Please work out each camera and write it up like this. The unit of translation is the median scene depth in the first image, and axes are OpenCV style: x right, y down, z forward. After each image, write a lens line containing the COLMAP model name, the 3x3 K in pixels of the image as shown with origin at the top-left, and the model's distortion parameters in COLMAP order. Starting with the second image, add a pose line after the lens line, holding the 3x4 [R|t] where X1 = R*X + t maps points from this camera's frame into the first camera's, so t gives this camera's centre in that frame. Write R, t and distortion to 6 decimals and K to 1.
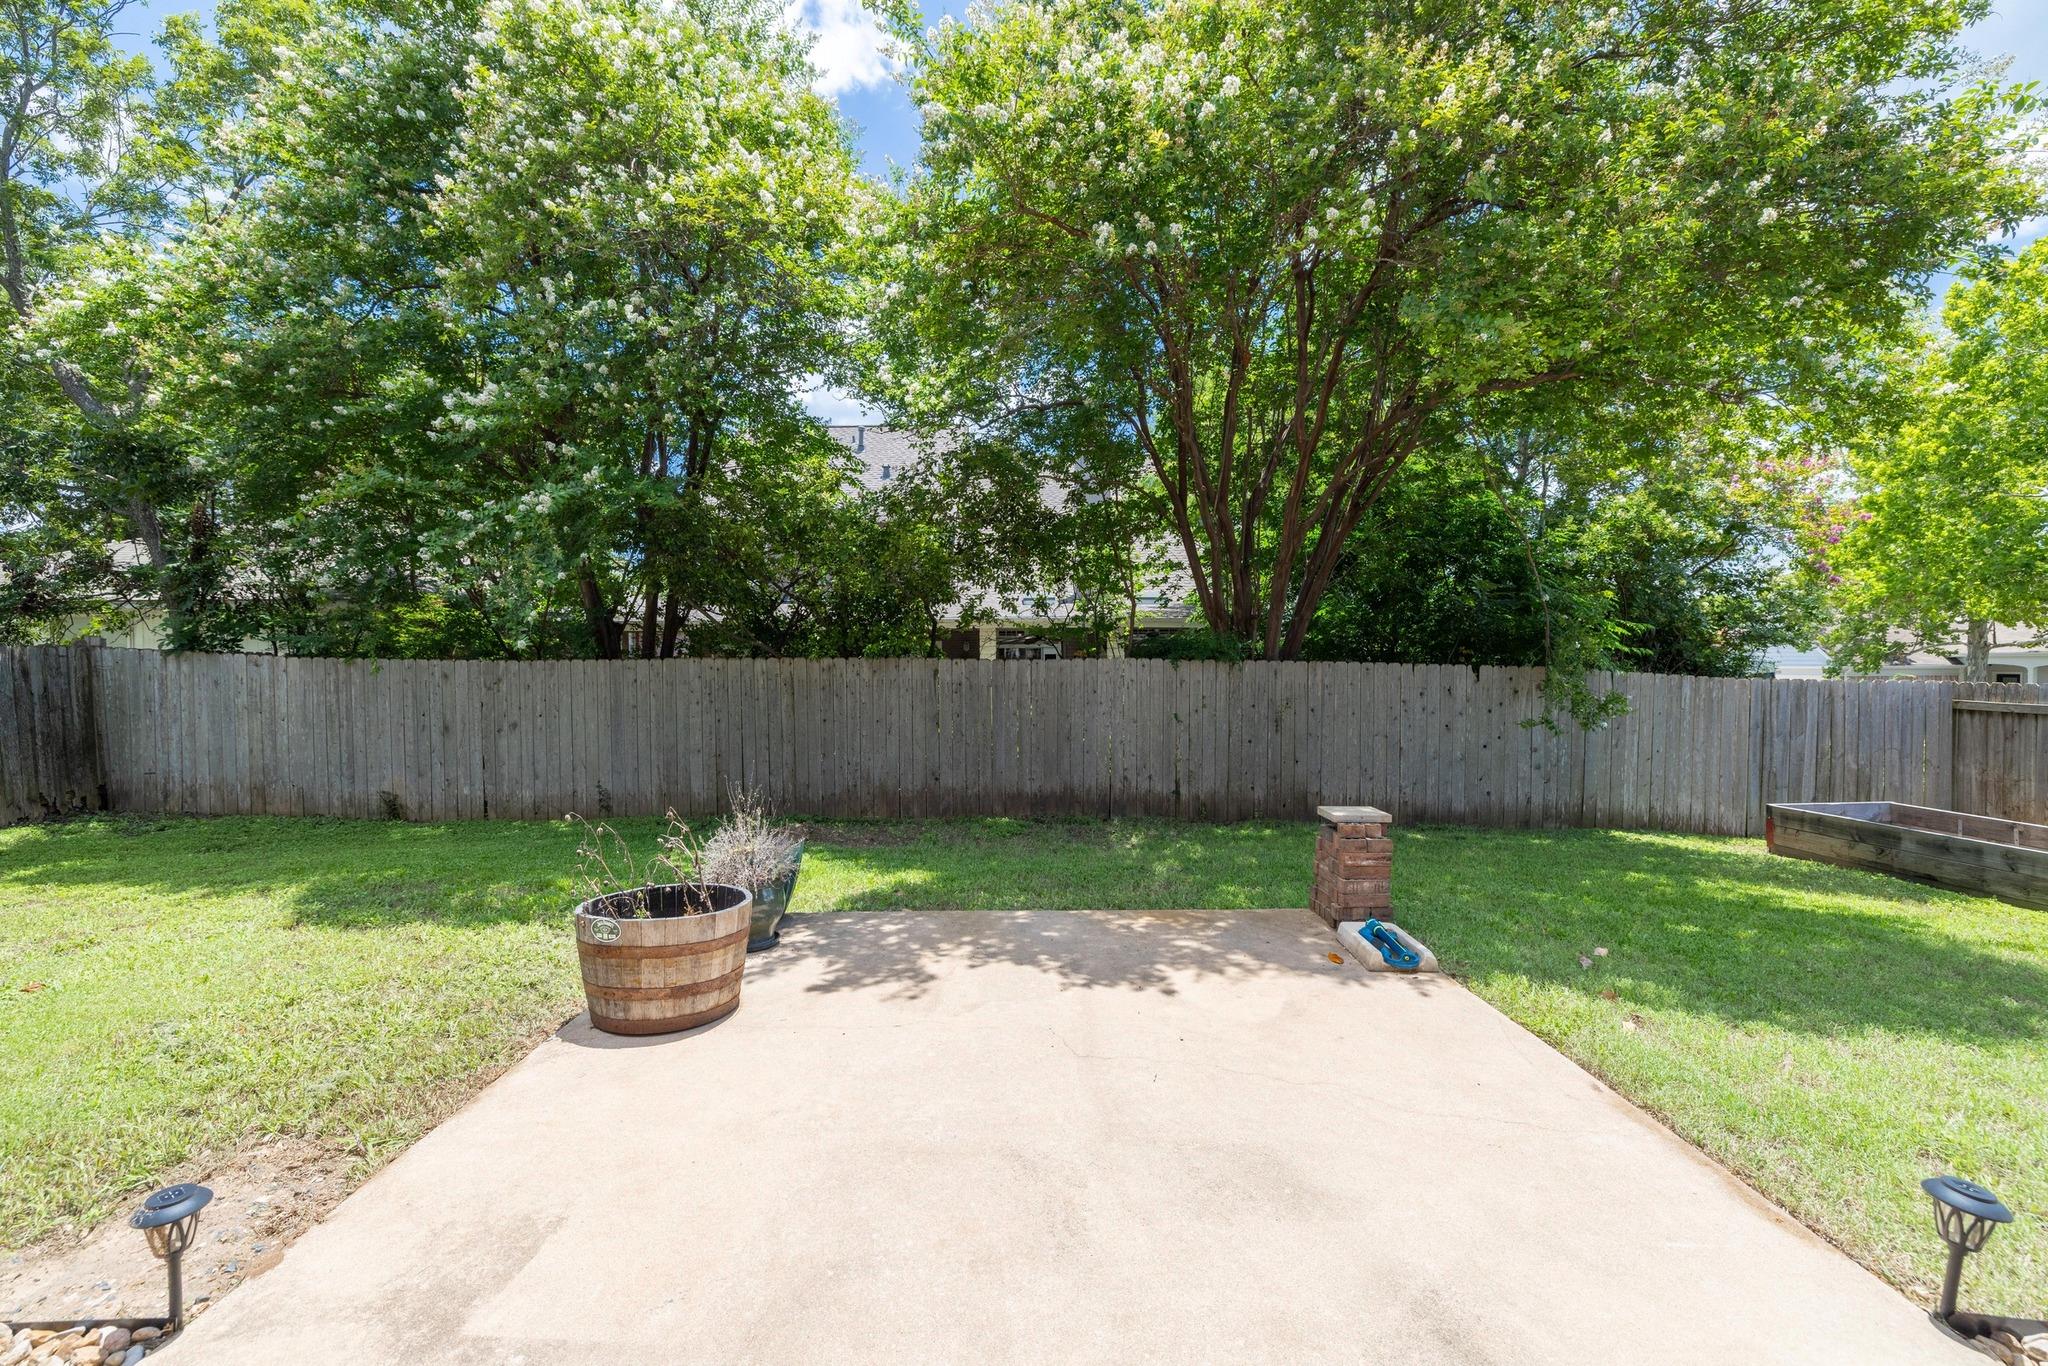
lens RADIAL K [[856.2, 0, 1013.8], [0, 856.2, 685.2], [0, 0, 1]] dist [0.000944, -0.000167]
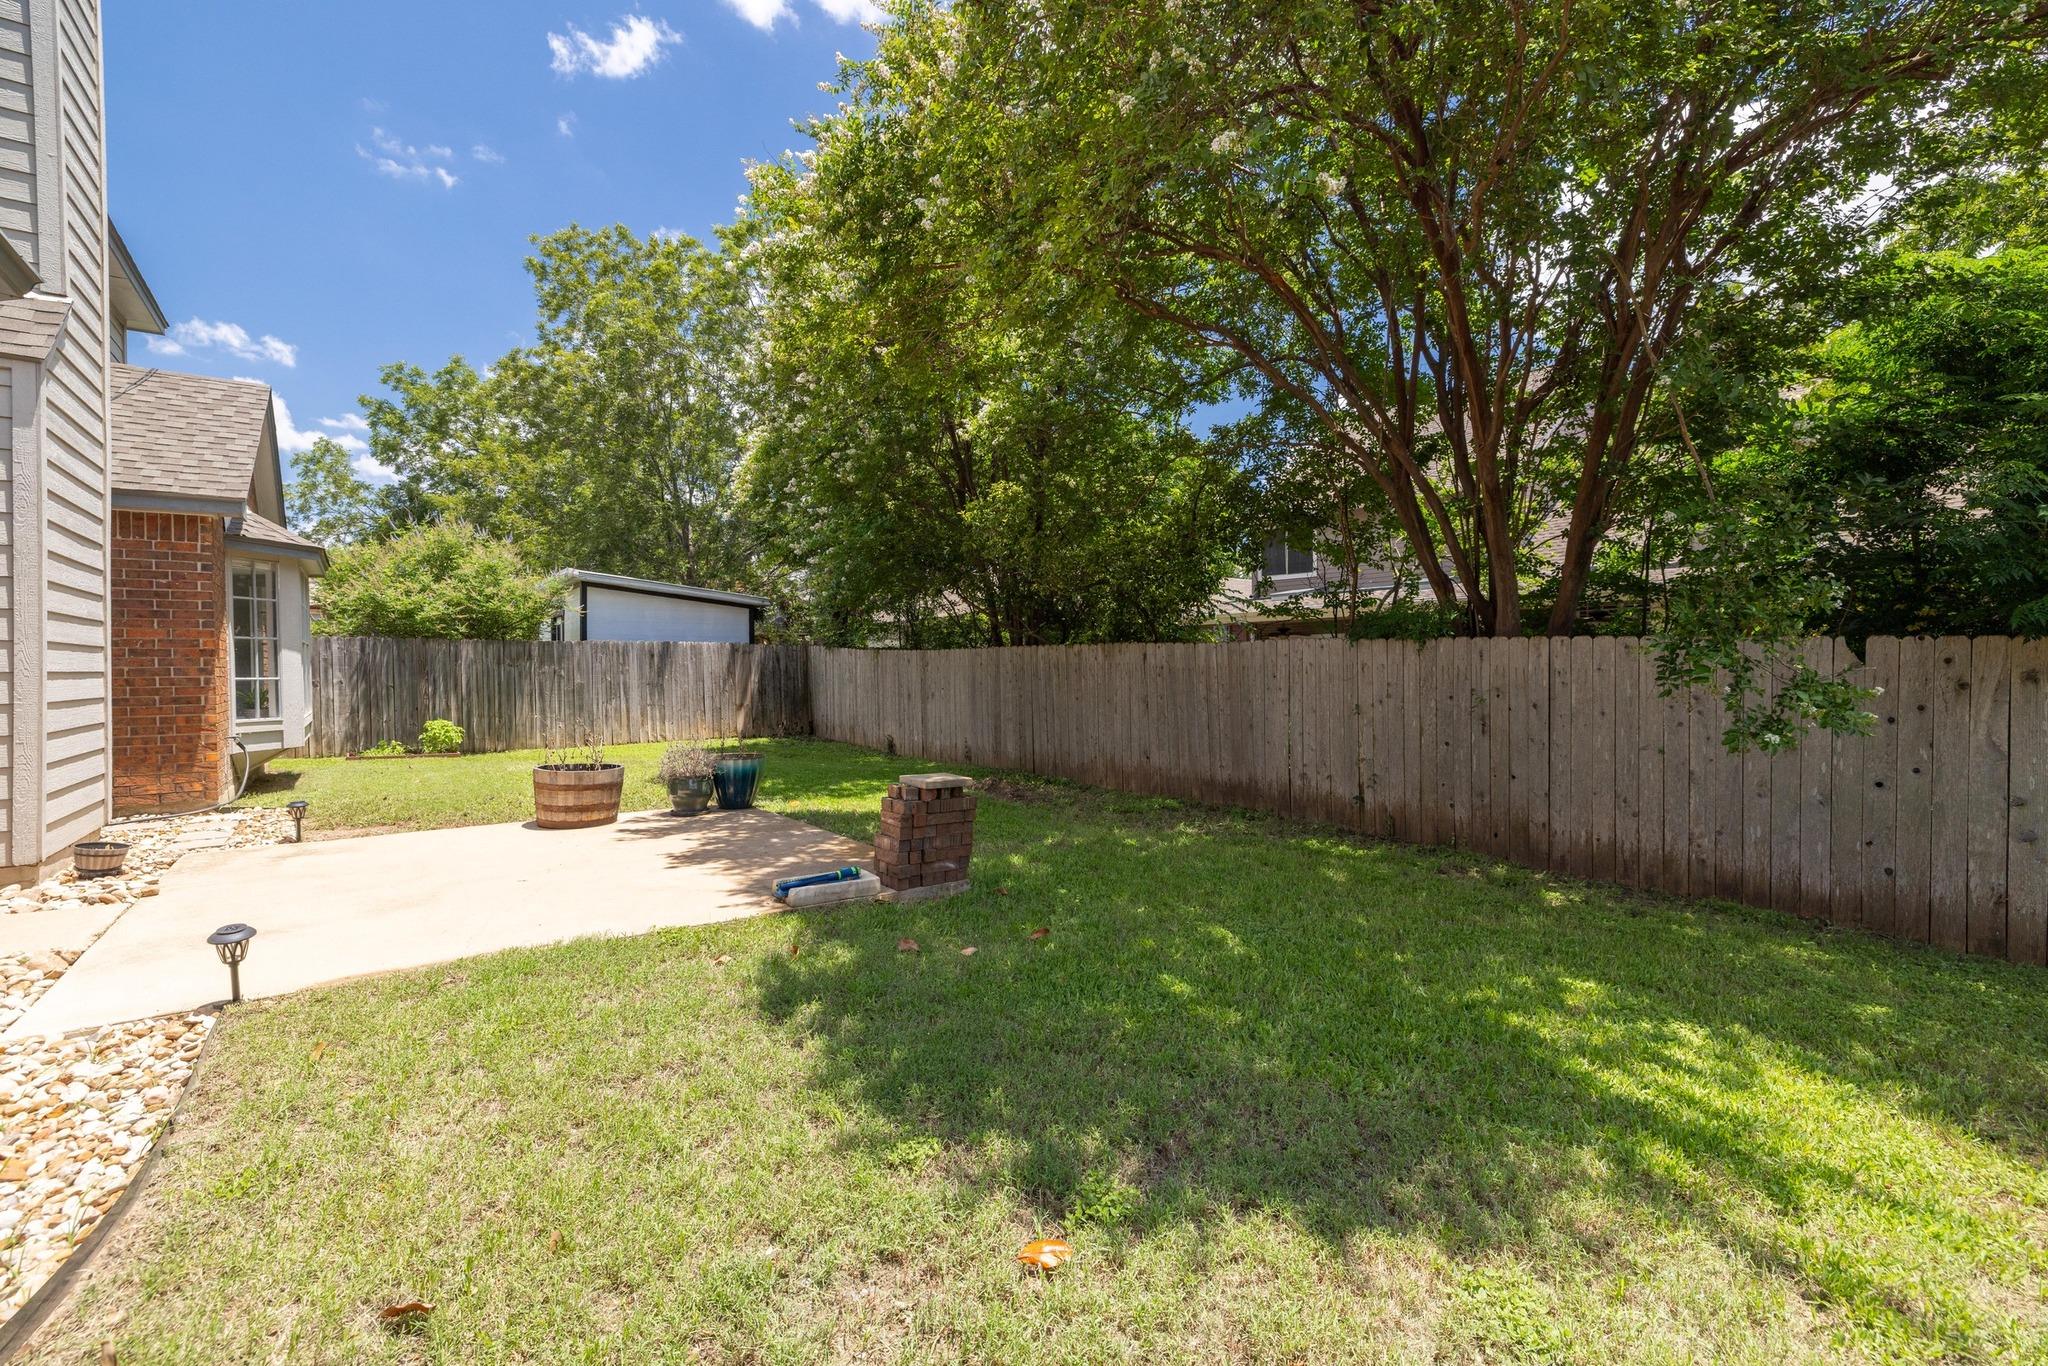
lens RADIAL K [[856.2, 0, 1023.9], [0, 856.2, 675.7], [0, 0, 1]] dist [0.000944, -0.000167]
pose [[0.623061, 0.011291, -0.782092, 0.635102], [-0.002334, 0.999918, 0.012577, -0.003977], [0.782170, -0.006011, 0.623036, 0.229162]]
